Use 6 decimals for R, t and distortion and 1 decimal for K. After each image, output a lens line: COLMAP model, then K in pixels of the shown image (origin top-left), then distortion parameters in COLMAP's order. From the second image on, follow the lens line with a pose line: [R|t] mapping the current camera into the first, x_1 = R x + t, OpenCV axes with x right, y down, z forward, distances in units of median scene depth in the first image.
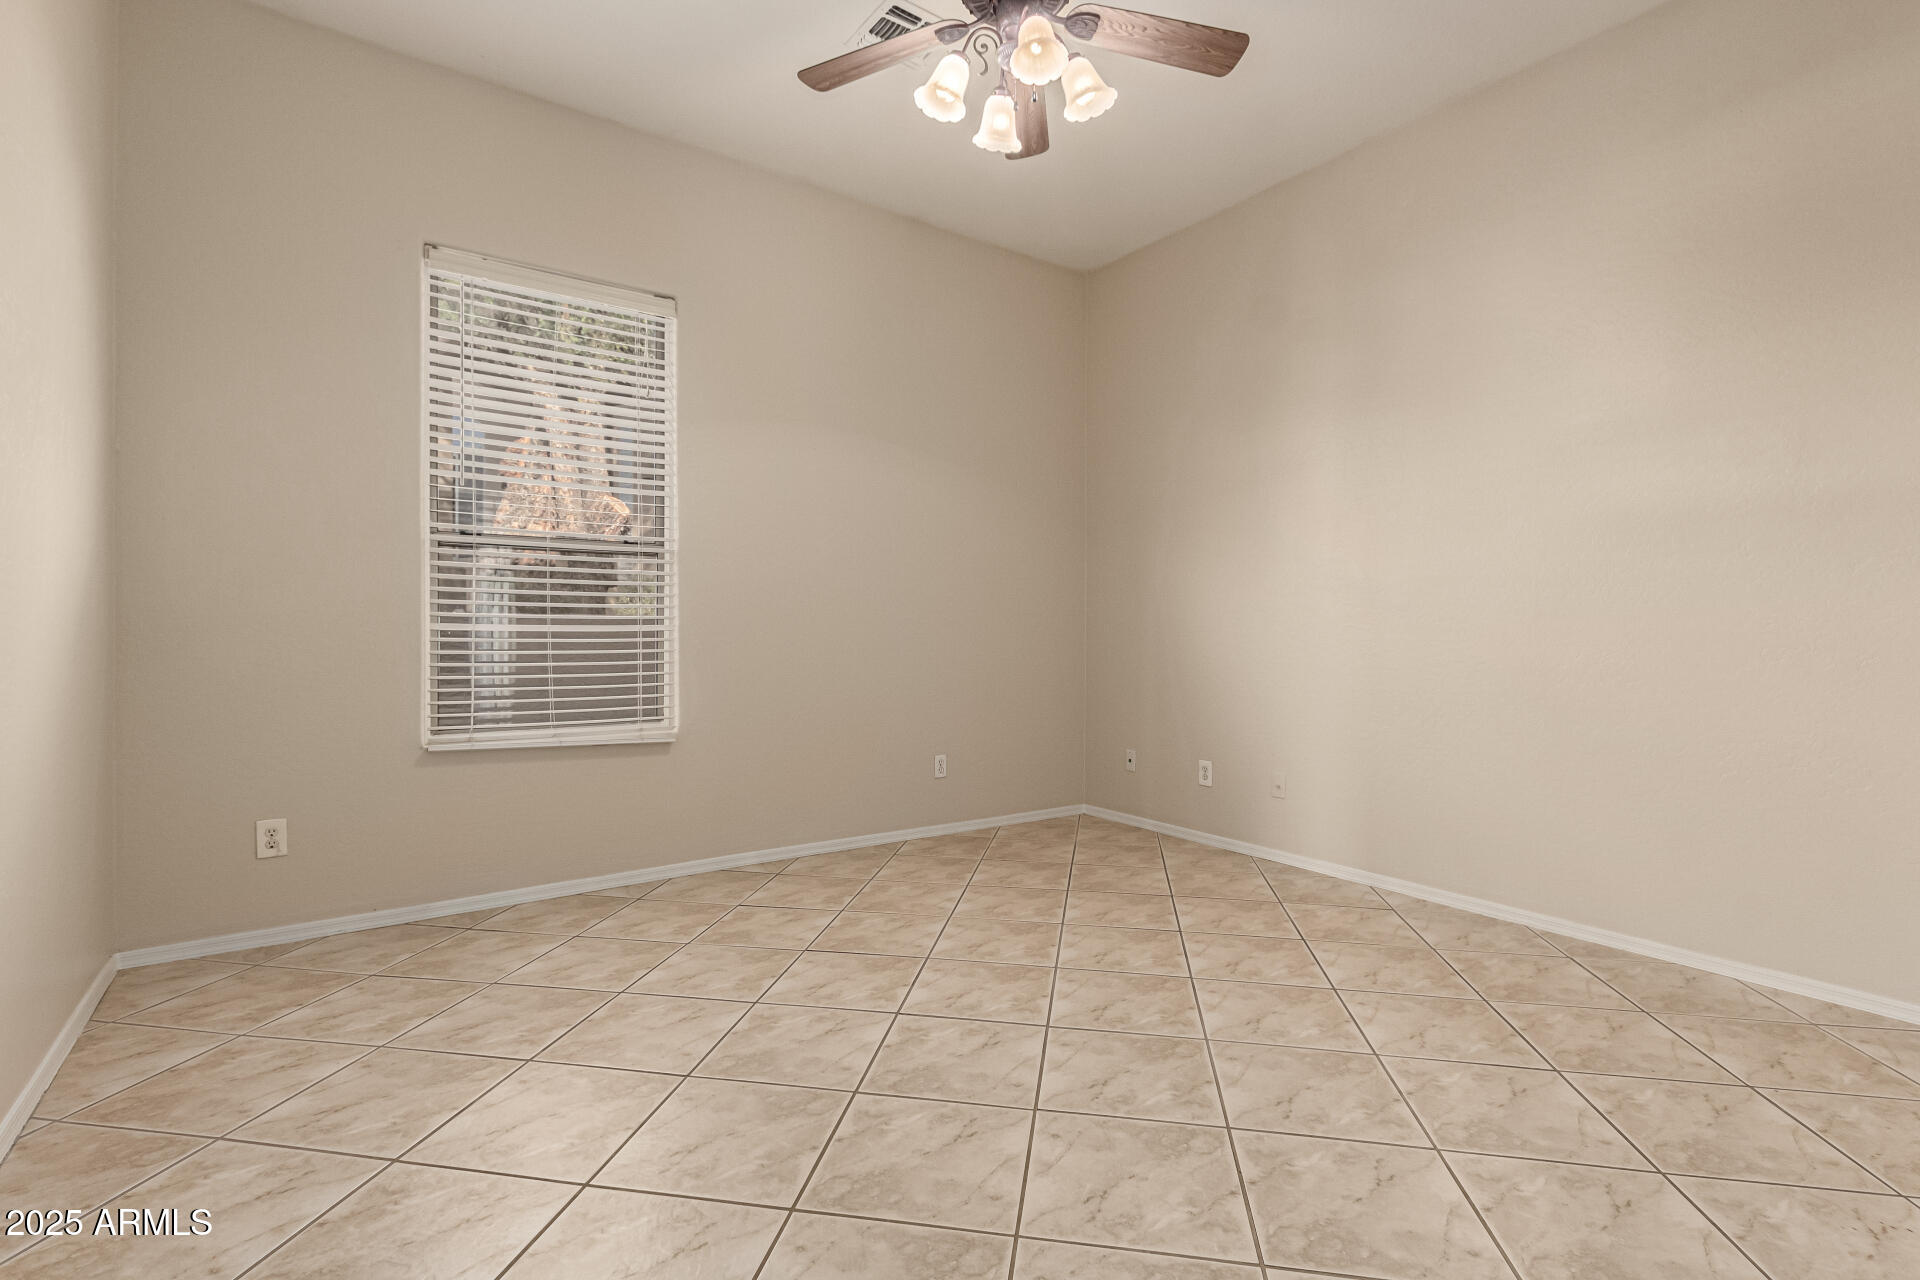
lens RADIAL K [[888.2, 0, 957.9], [0, 888.2, 626.4], [0, 0, 1]] dist [0.016235, -0.007718]
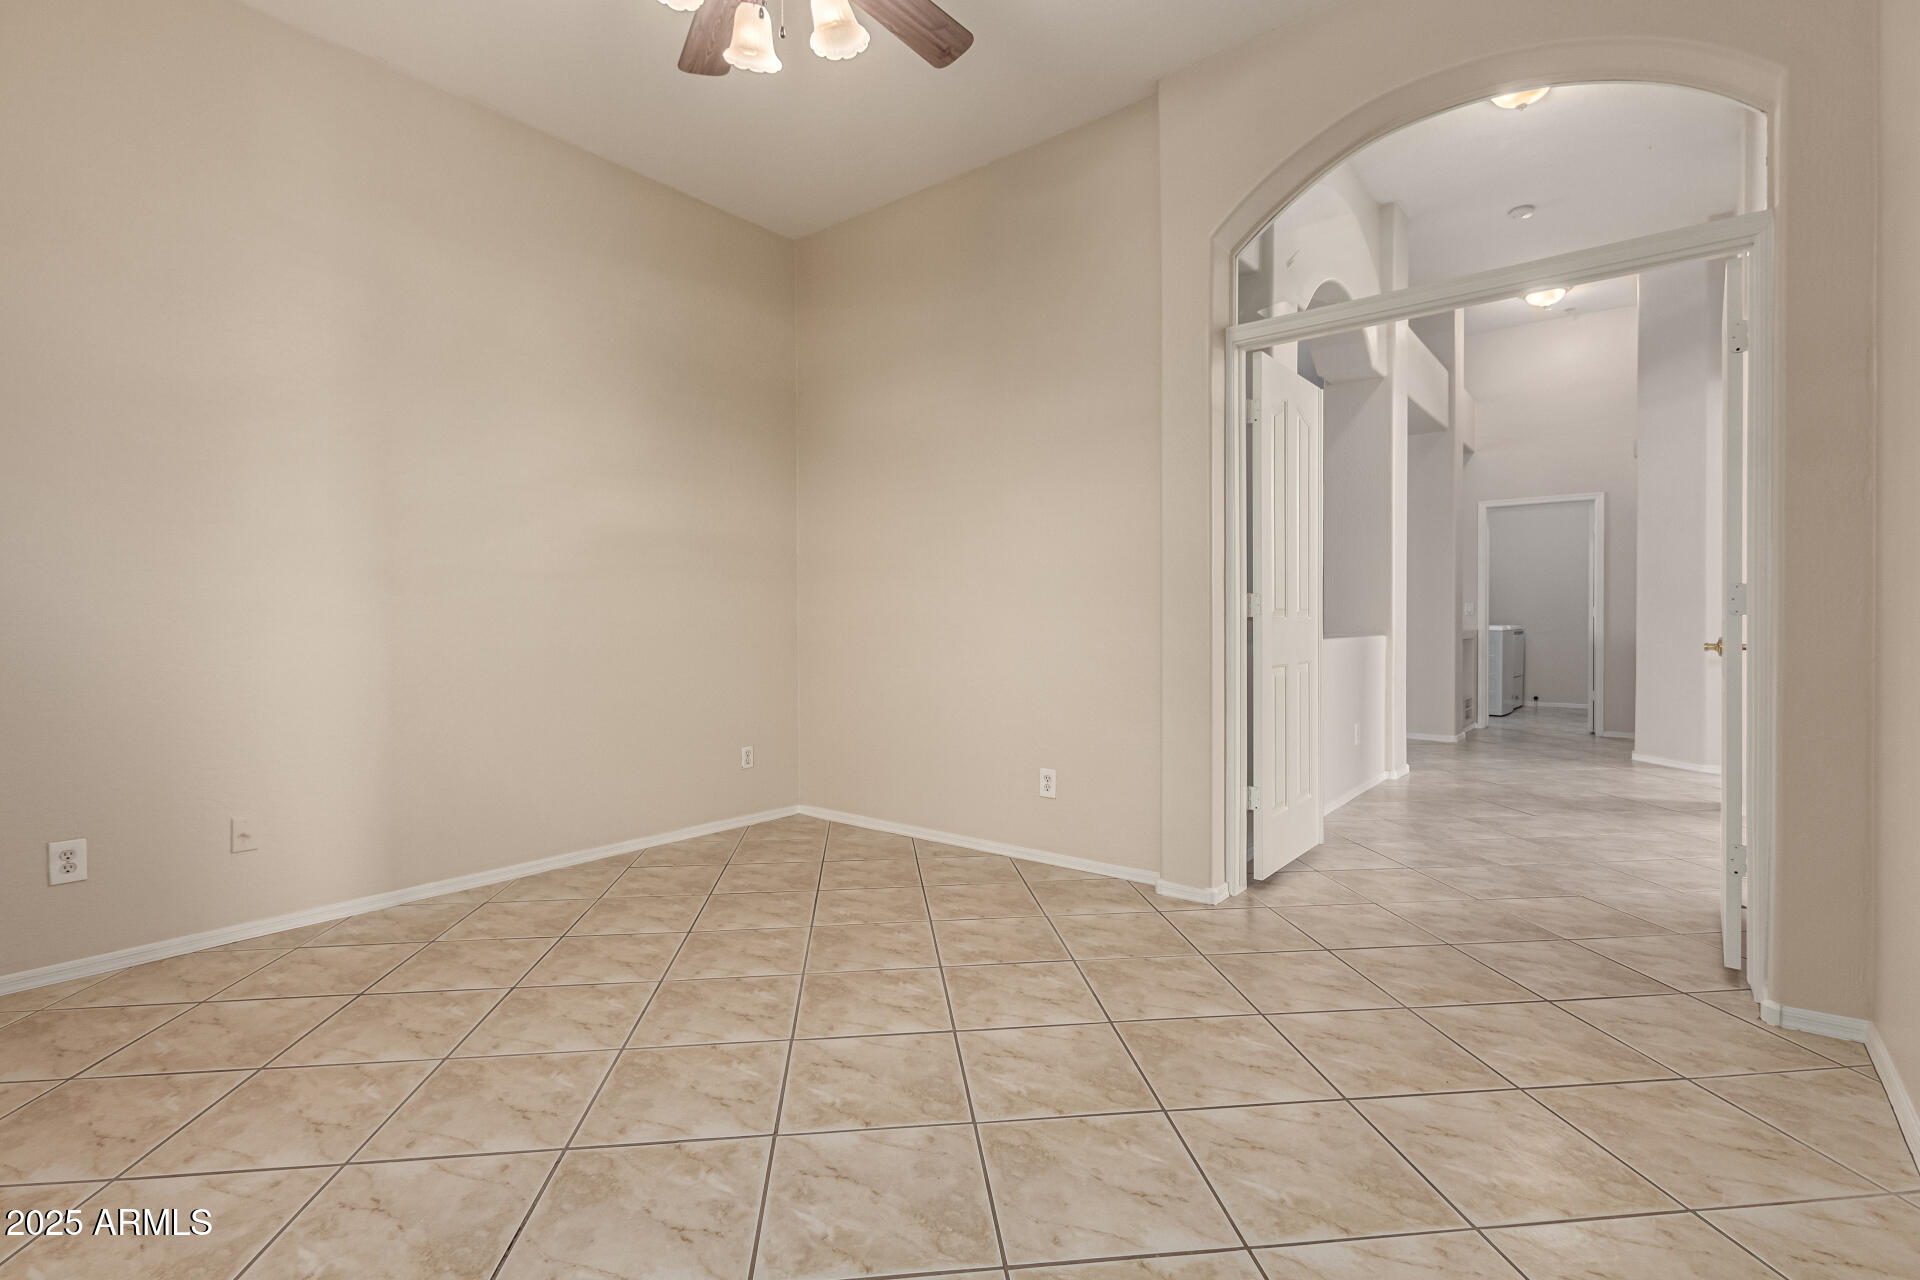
lens RADIAL K [[888.2, 0, 957.9], [0, 888.2, 626.4], [0, 0, 1]] dist [0.016235, -0.007718]
pose [[-0.277542, -0.014301, 0.960607, -0.724357], [0.001407, 0.999882, 0.015292, -0.001278], [-0.960712, 0.005596, -0.277489, 0.933751]]
